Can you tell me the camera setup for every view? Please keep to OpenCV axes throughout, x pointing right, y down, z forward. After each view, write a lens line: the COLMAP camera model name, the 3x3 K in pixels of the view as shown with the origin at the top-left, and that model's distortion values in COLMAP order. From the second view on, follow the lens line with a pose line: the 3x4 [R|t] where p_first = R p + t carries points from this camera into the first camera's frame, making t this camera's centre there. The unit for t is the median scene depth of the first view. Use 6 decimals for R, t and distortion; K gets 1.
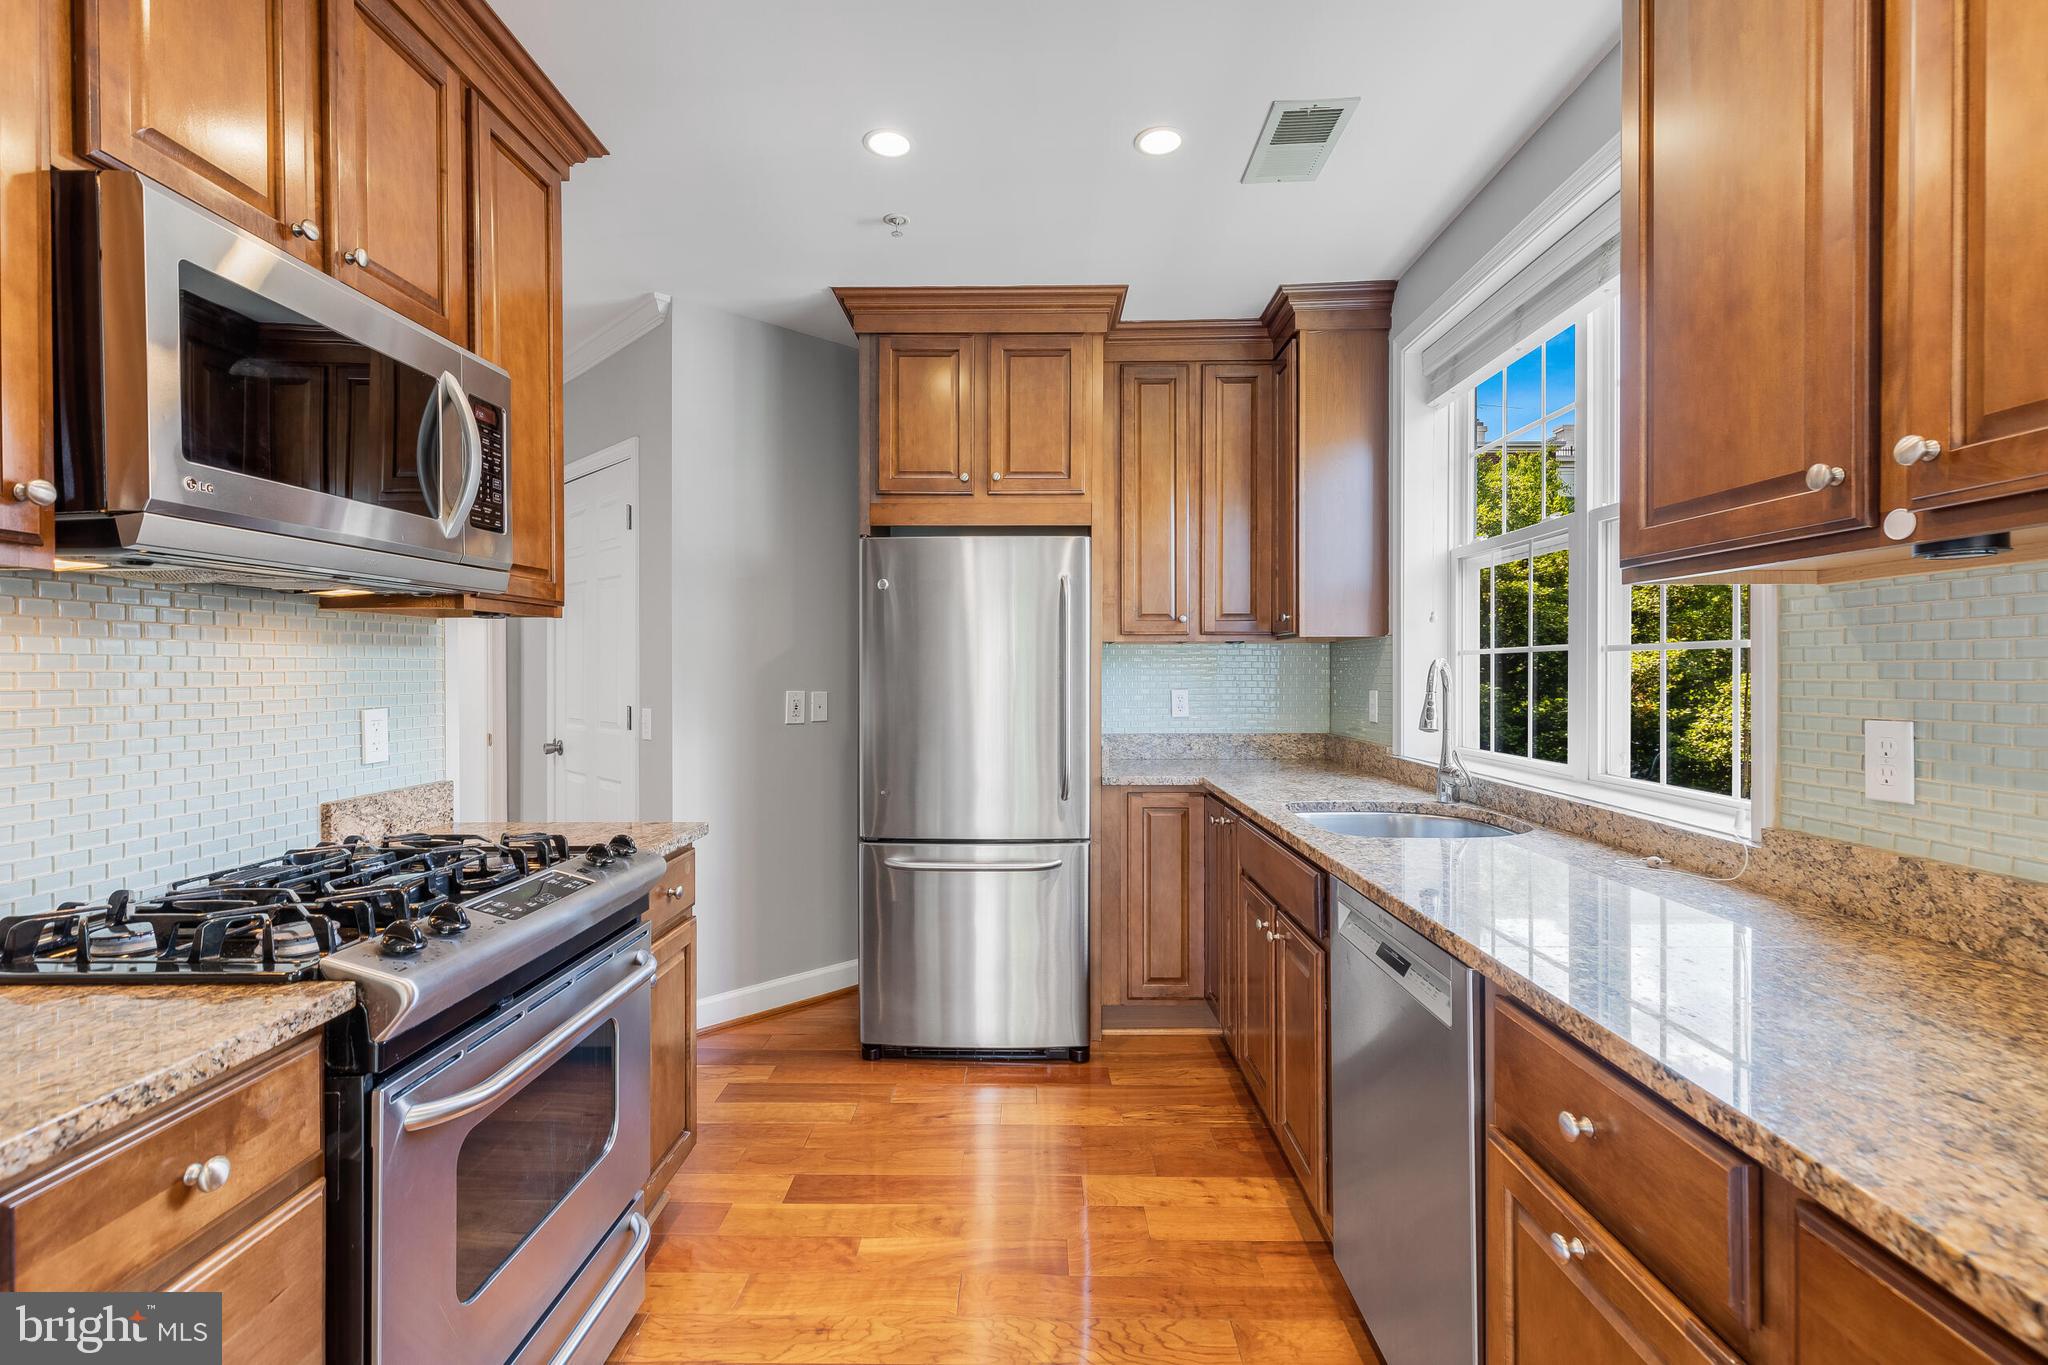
lens RADIAL K [[935.5, 0, 1025.2], [0, 935.5, 677.1], [0, 0, 1]] dist [0.008666, -0.001644]
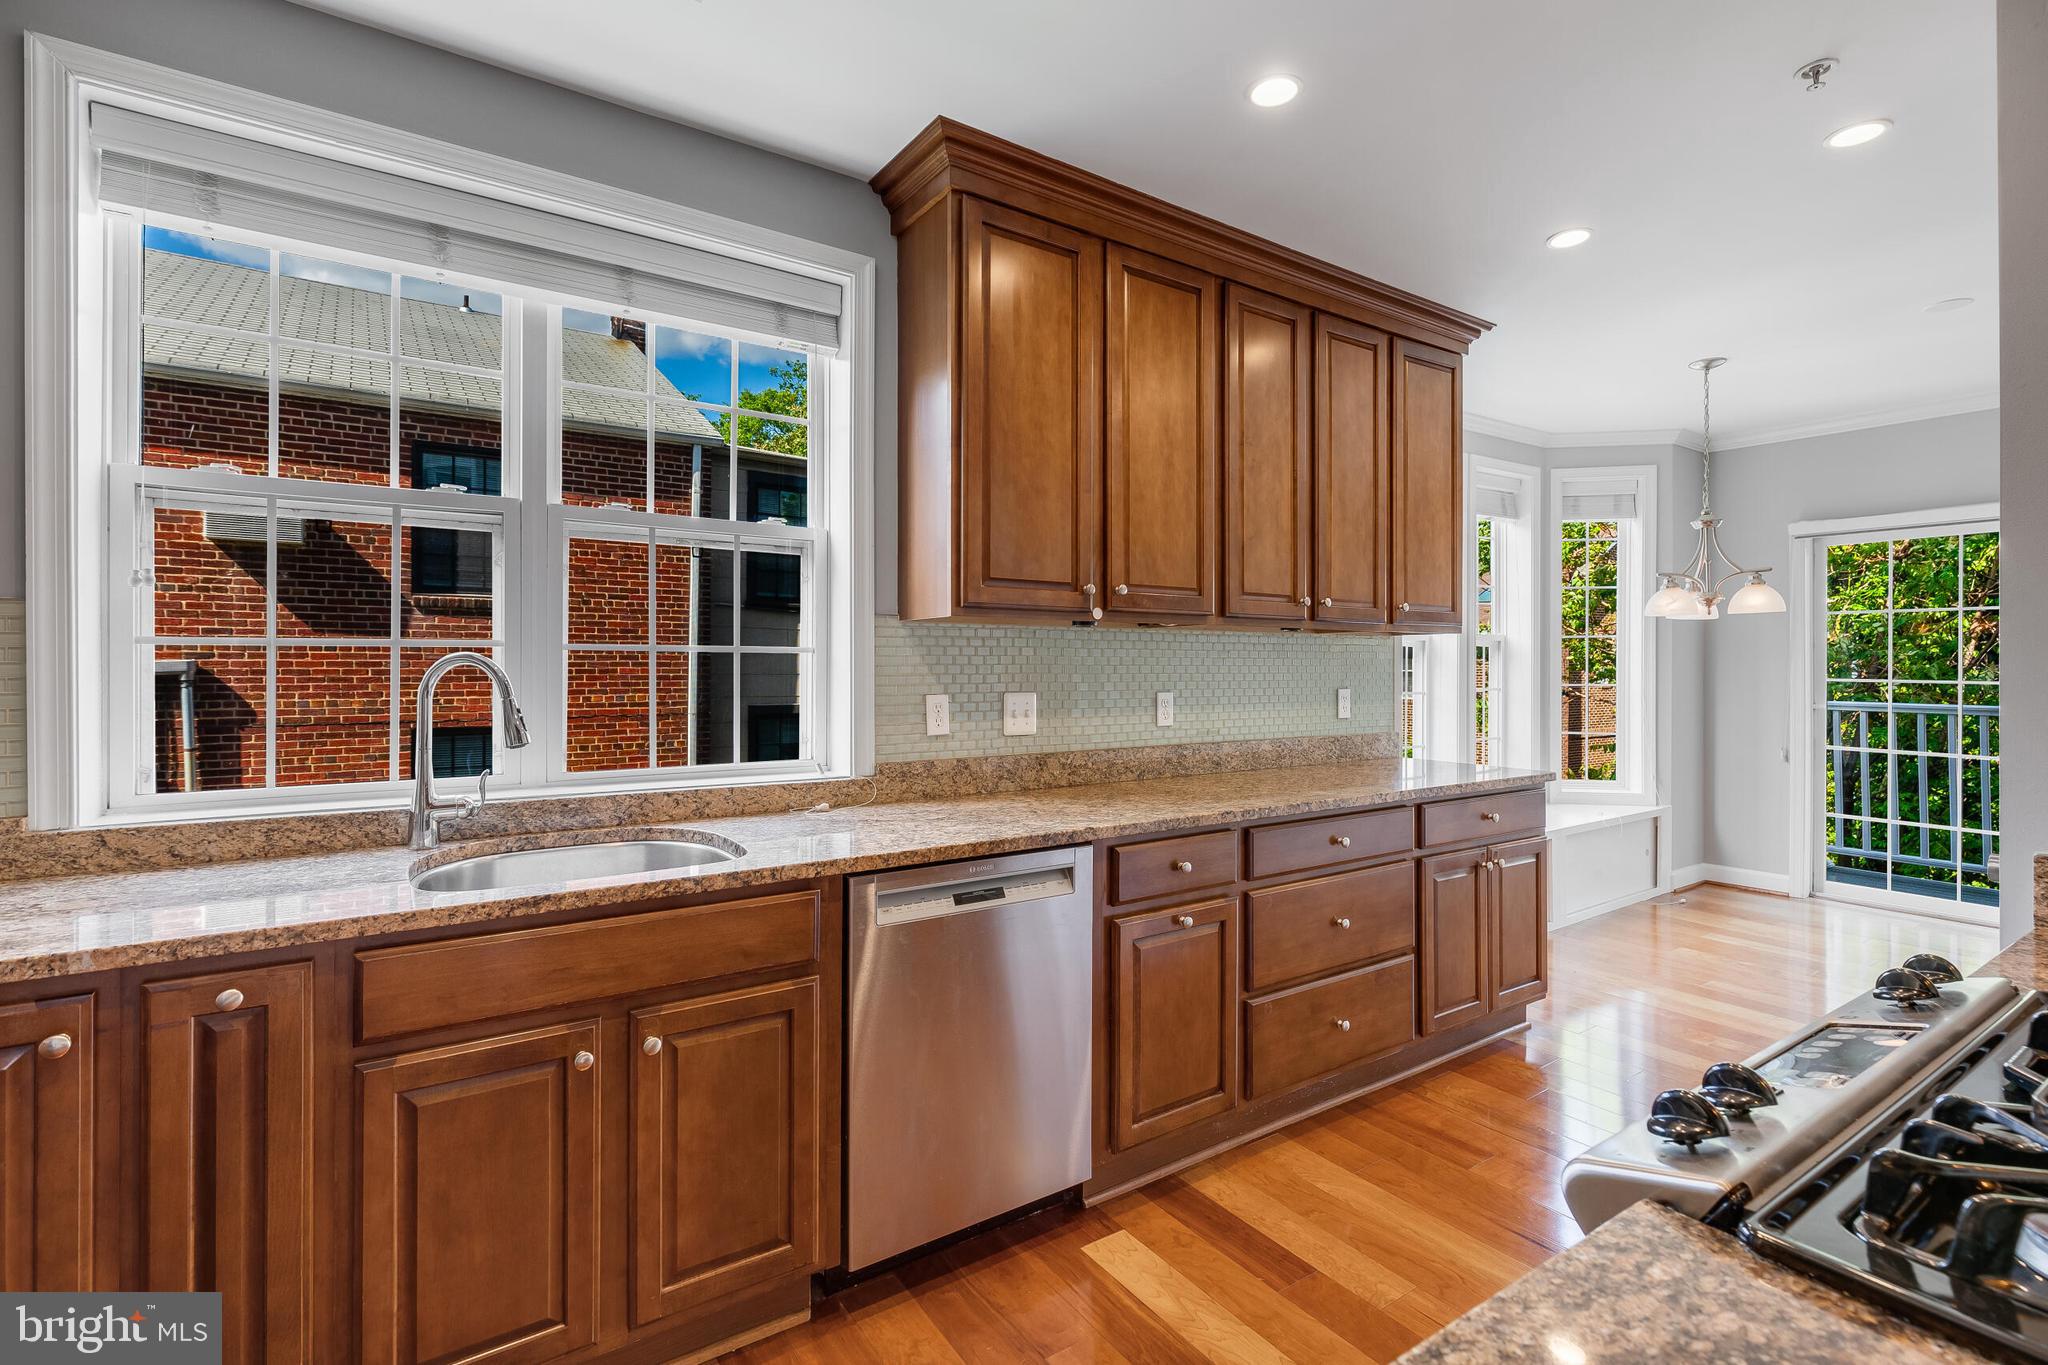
lens RADIAL K [[935.5, 0, 1005.6], [0, 935.5, 671.0], [0, 0, 1]] dist [0.008666, -0.001644]
pose [[-0.558536, -0.004225, 0.829470, -0.284065], [0.003613, 0.999965, 0.007527, -0.006376], [-0.829473, 0.007200, -0.558501, 0.701400]]
